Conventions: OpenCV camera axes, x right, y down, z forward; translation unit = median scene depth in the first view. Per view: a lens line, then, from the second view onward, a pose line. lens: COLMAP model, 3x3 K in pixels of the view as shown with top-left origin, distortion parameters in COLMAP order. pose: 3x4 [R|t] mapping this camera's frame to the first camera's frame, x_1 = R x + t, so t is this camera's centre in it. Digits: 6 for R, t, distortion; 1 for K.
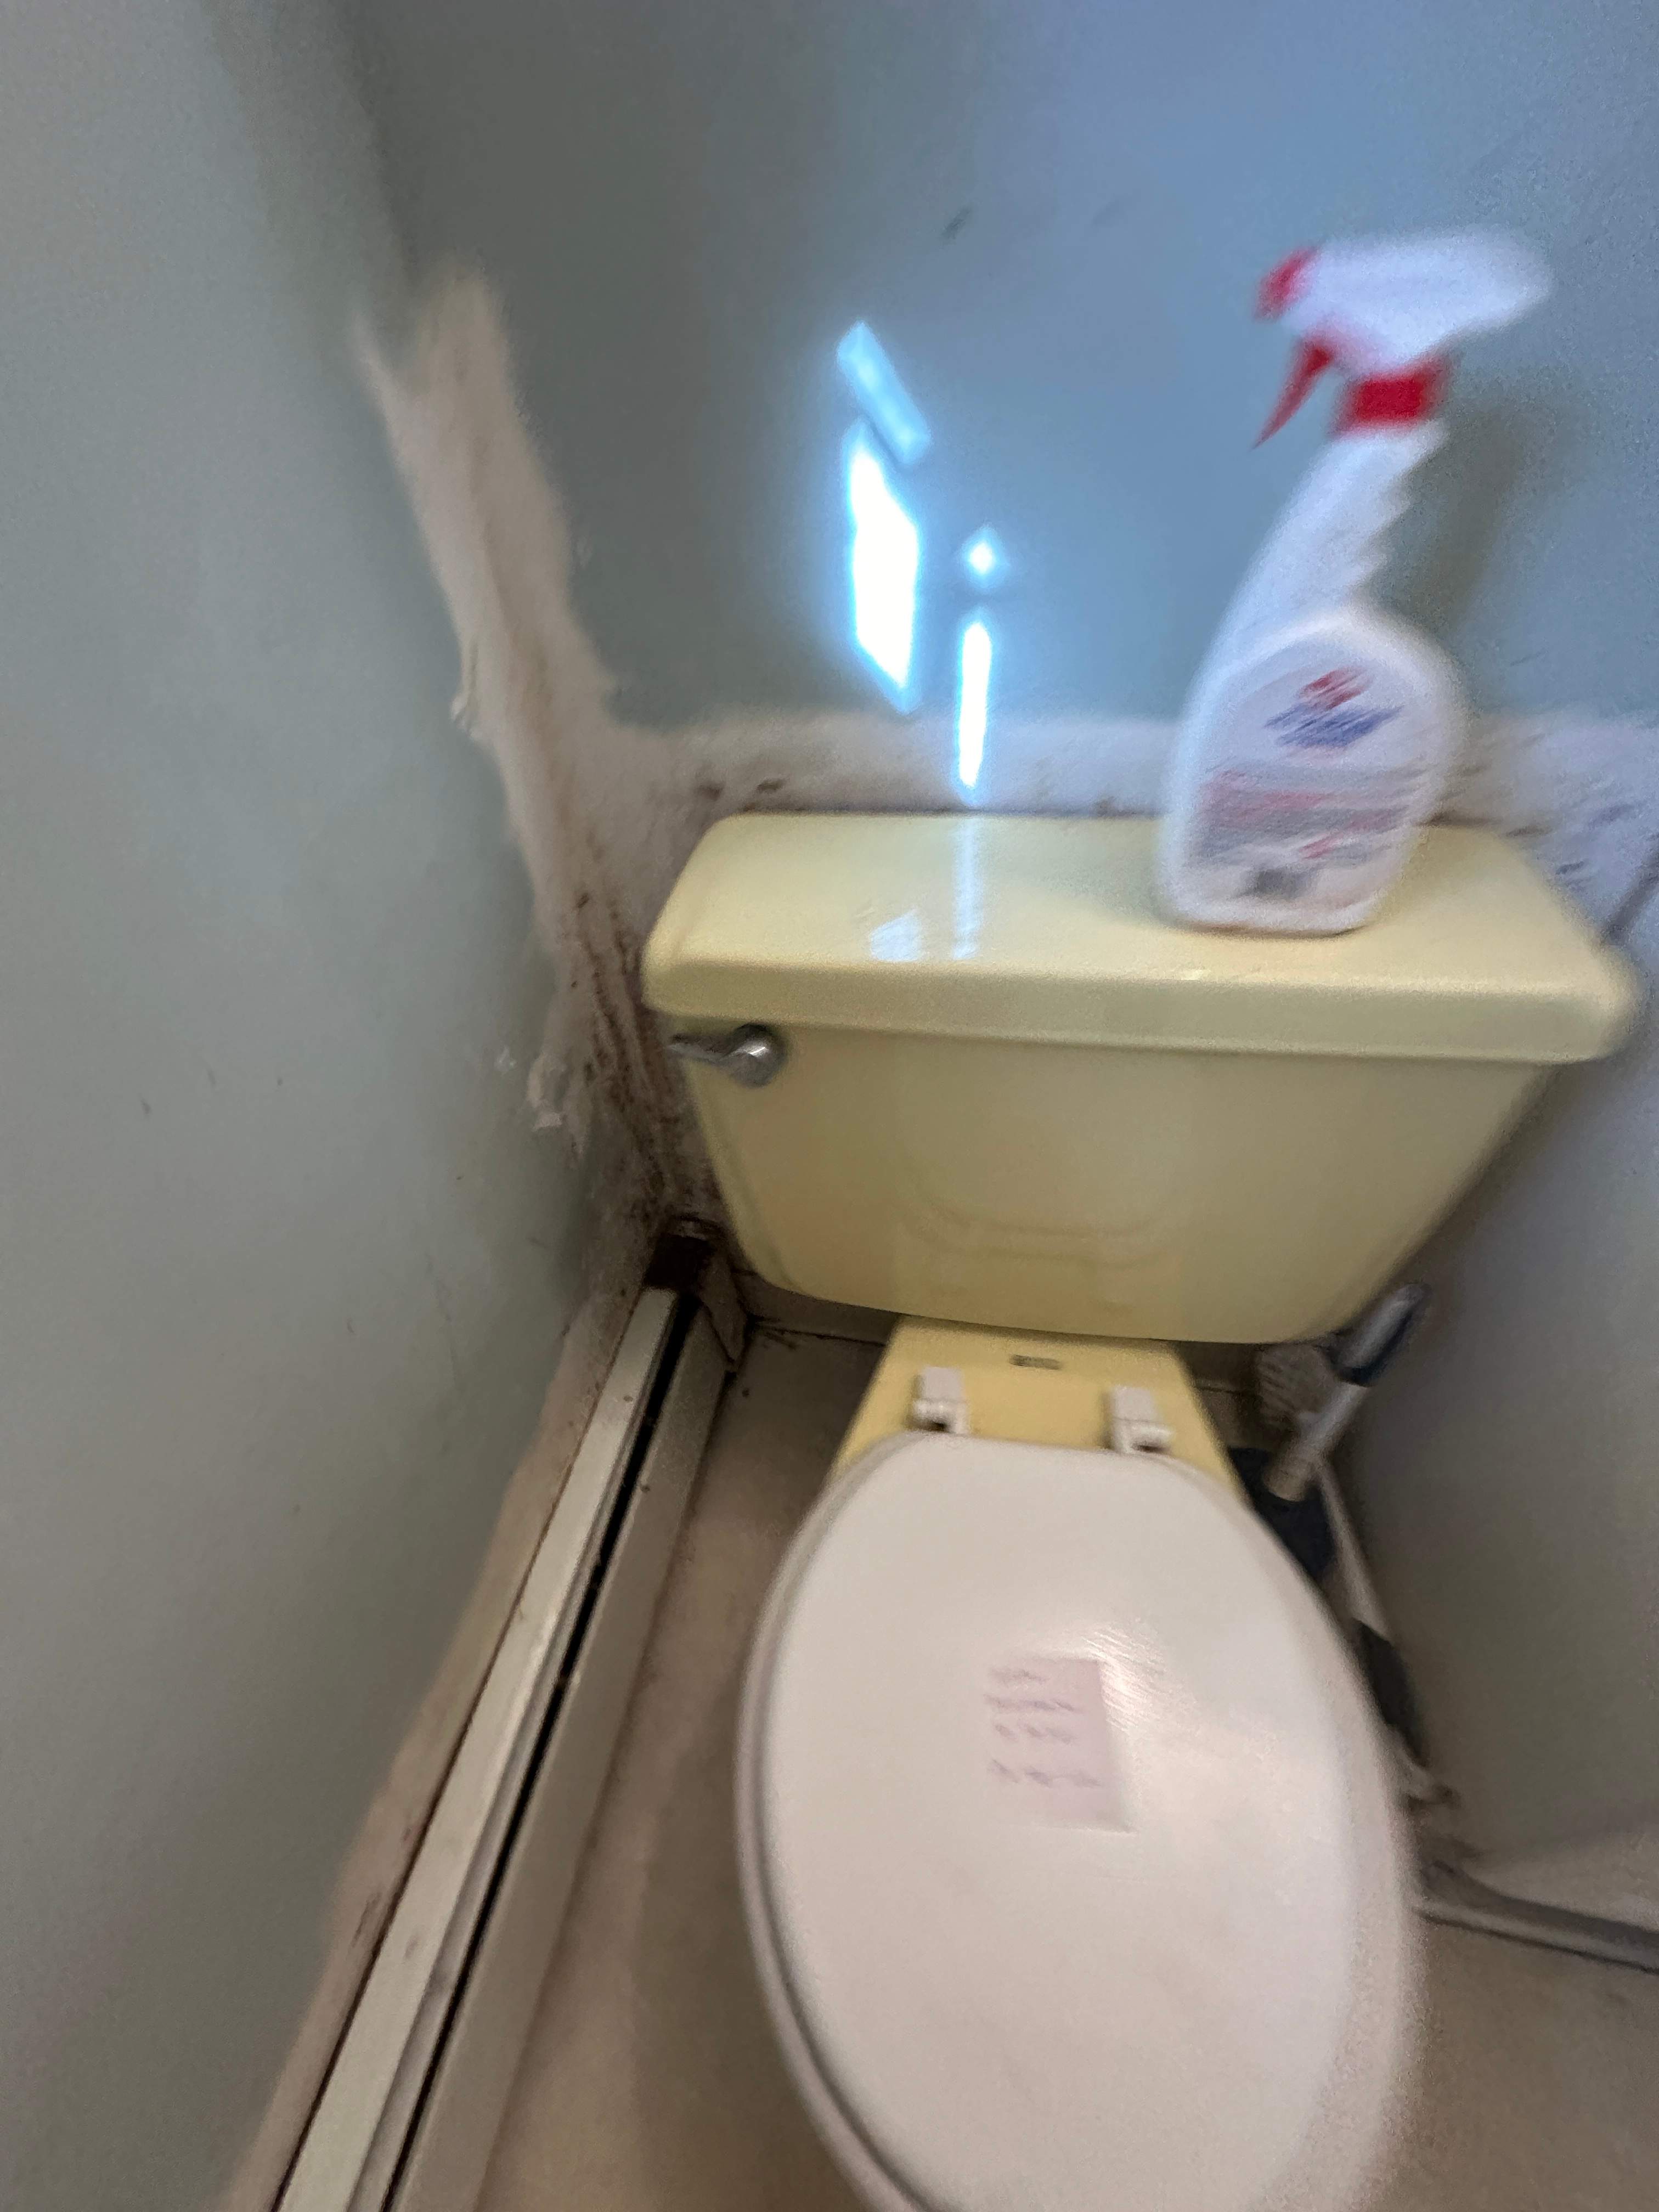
lens RADIAL K [[875.2, 0, 829.5], [0, 875.2, 1106.0], [0, 0, 1]] dist [-0.002709, 0.000470]
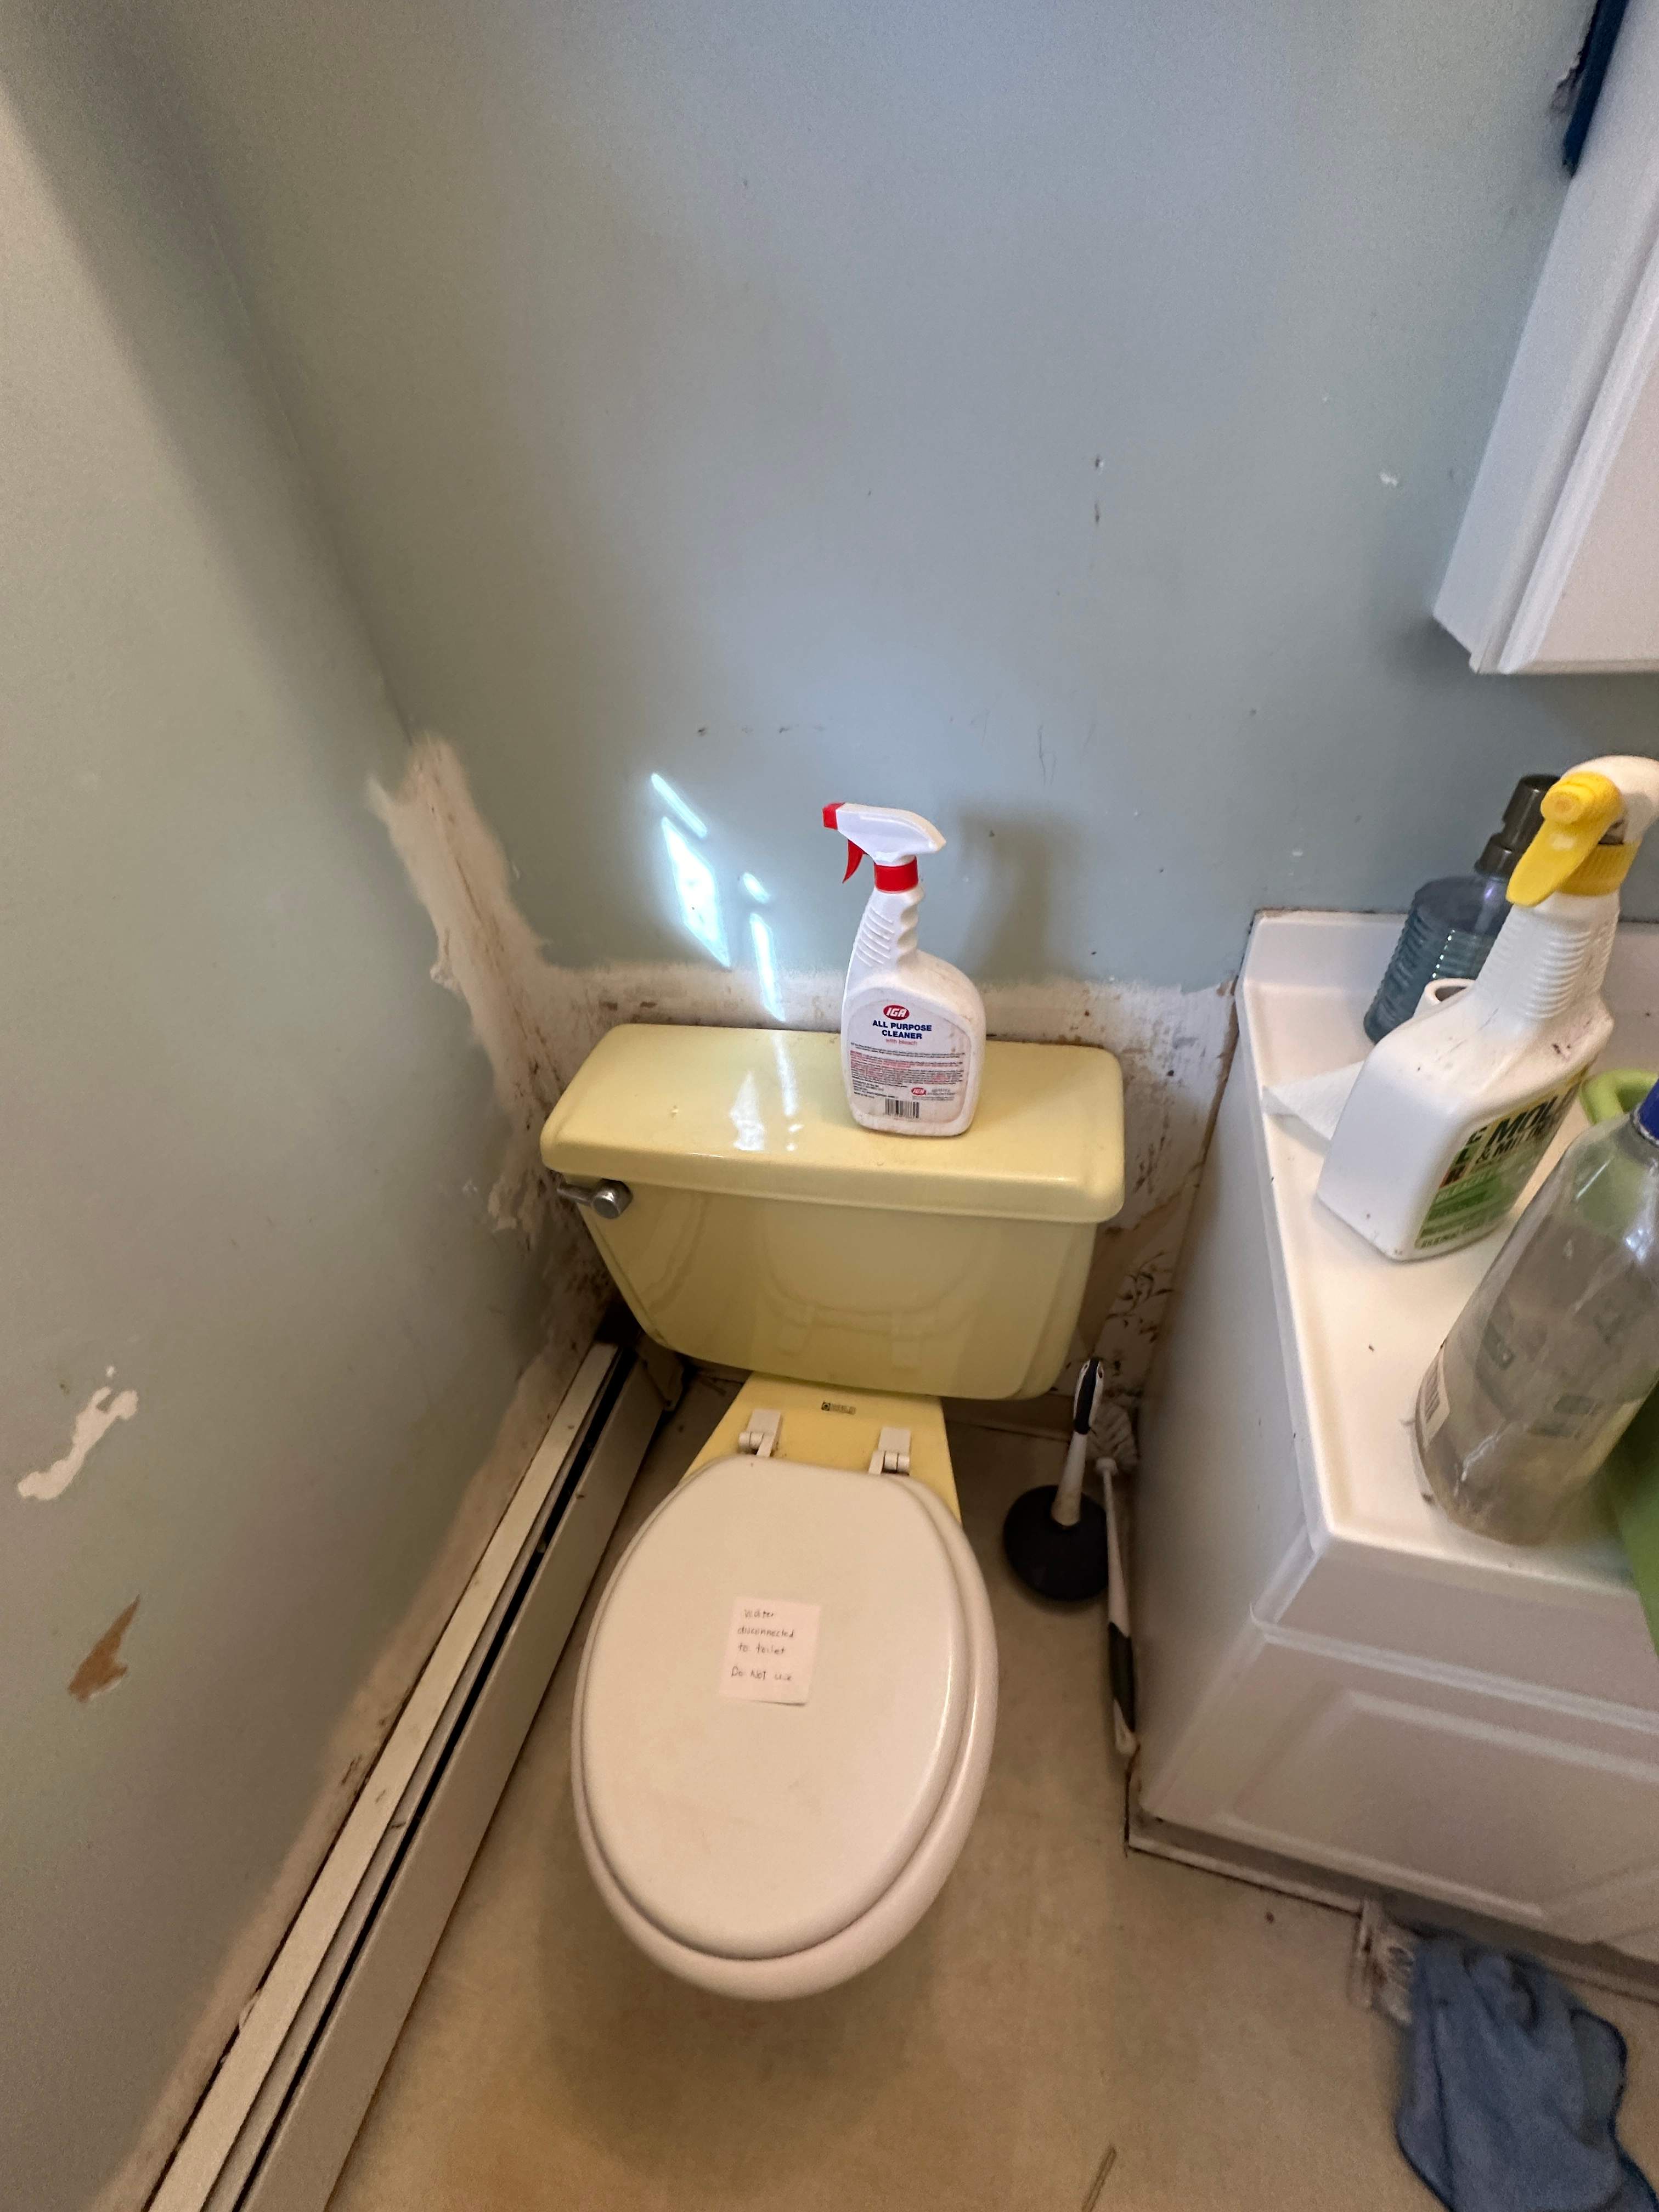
lens RADIAL K [[870.1, 0, 829.5], [0, 870.1, 1106.0], [0, 0, 1]] dist [-0.003052, -0.000267]
pose [[0.997349, 0.007688, -0.072357, 0.350595], [-0.011494, 0.998564, -0.052327, -0.123596], [0.071851, 0.053020, 0.996005, -0.436394]]
